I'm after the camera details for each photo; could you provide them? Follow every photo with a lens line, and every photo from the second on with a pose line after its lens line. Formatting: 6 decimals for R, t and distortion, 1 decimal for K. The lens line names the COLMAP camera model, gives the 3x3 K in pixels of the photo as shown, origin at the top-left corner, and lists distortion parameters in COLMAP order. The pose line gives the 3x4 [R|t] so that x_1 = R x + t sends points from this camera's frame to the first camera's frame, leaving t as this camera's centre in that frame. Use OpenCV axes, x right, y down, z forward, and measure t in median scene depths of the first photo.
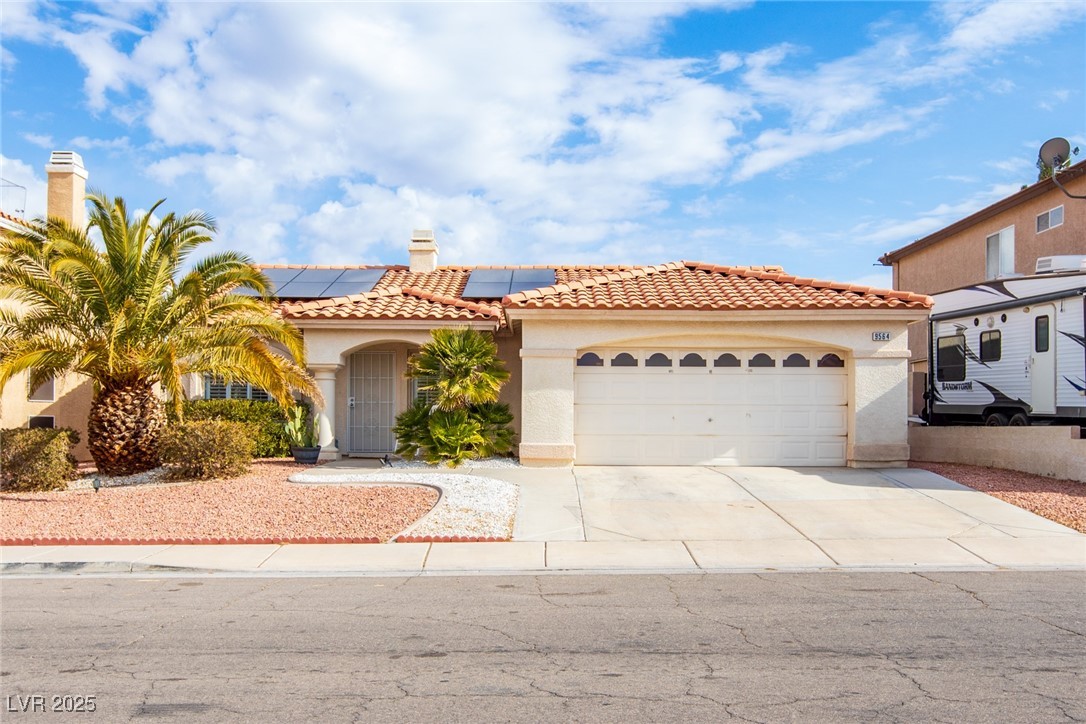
lens RADIAL K [[526.7, 0, 552.6], [0, 526.7, 341.2], [0, 0, 1]] dist [-0.001466, 0.000027]
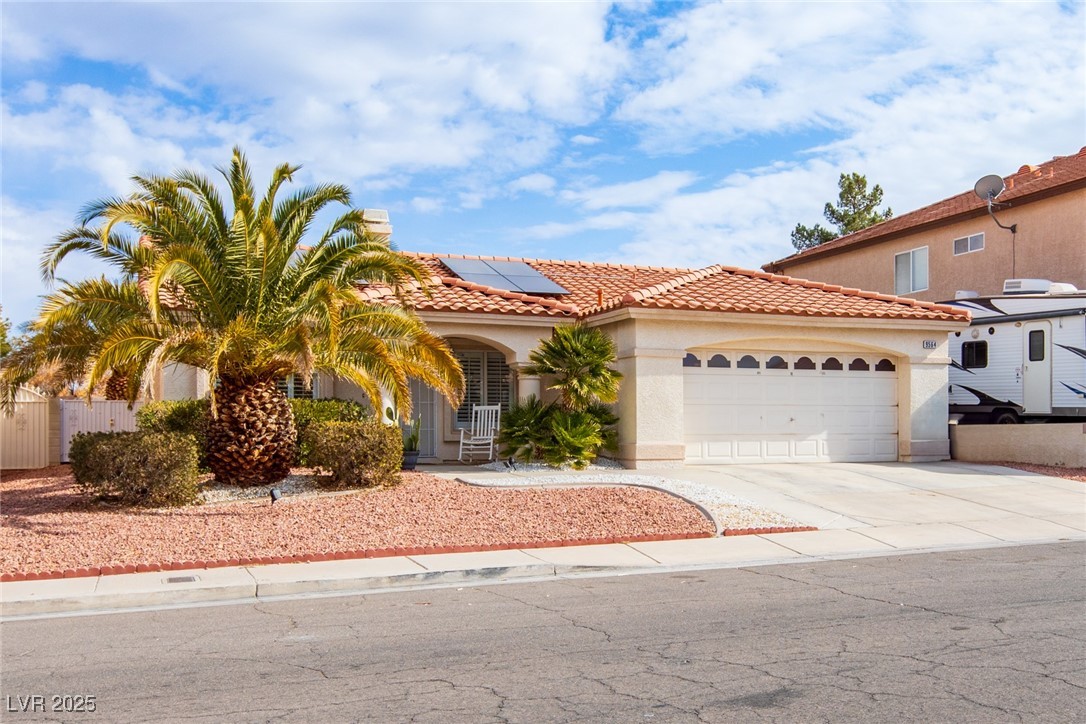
lens RADIAL K [[567.2, 0, 543.3], [0, 567.2, 343.4], [0, 0, 1]] dist [-0.002122, -0.000281]
pose [[0.976529, 0.025247, 0.213900, -0.443690], [-0.027085, 0.999617, 0.005666, 0.003861], [-0.213675, -0.011327, 0.976839, -0.003889]]
